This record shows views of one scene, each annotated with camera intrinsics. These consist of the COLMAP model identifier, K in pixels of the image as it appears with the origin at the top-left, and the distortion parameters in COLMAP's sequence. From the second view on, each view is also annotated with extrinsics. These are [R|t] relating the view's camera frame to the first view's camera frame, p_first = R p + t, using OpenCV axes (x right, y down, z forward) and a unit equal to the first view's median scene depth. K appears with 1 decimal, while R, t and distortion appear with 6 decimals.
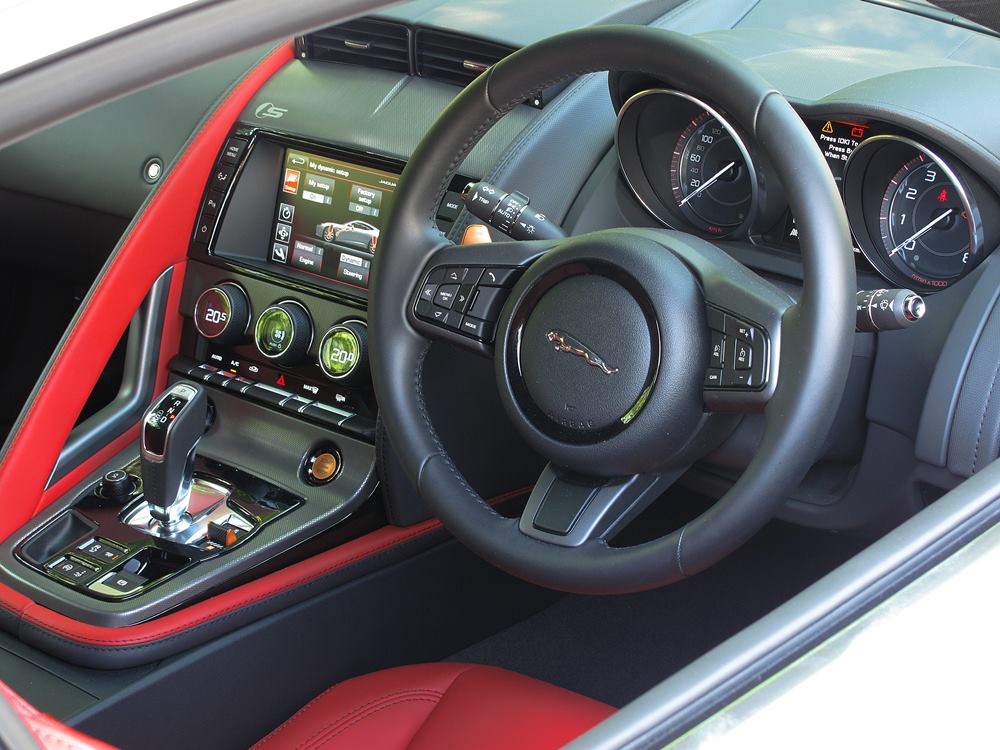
lens RADIAL K [[2097.3, 0, 500.0], [0, 2097.3, 375.0], [0, 0, 1]] dist [-0.030061, 0.093173]
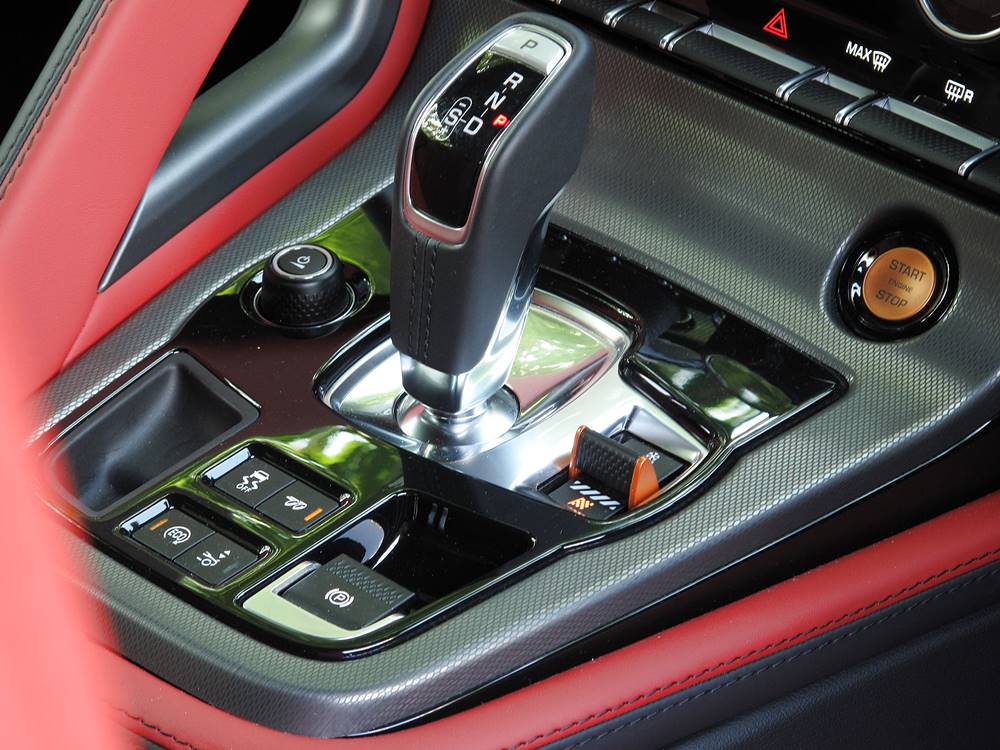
lens RADIAL K [[4109.1, 0, 500.0], [0, 4109.1, 375.0], [0, 0, 1]] dist [-0.132790, 0.569194]
pose [[0.996059, 0.078186, -0.041873, -0.119702], [-0.072391, 0.989448, 0.125505, -0.022423], [0.051244, -0.121979, 0.991209, 0.312472]]
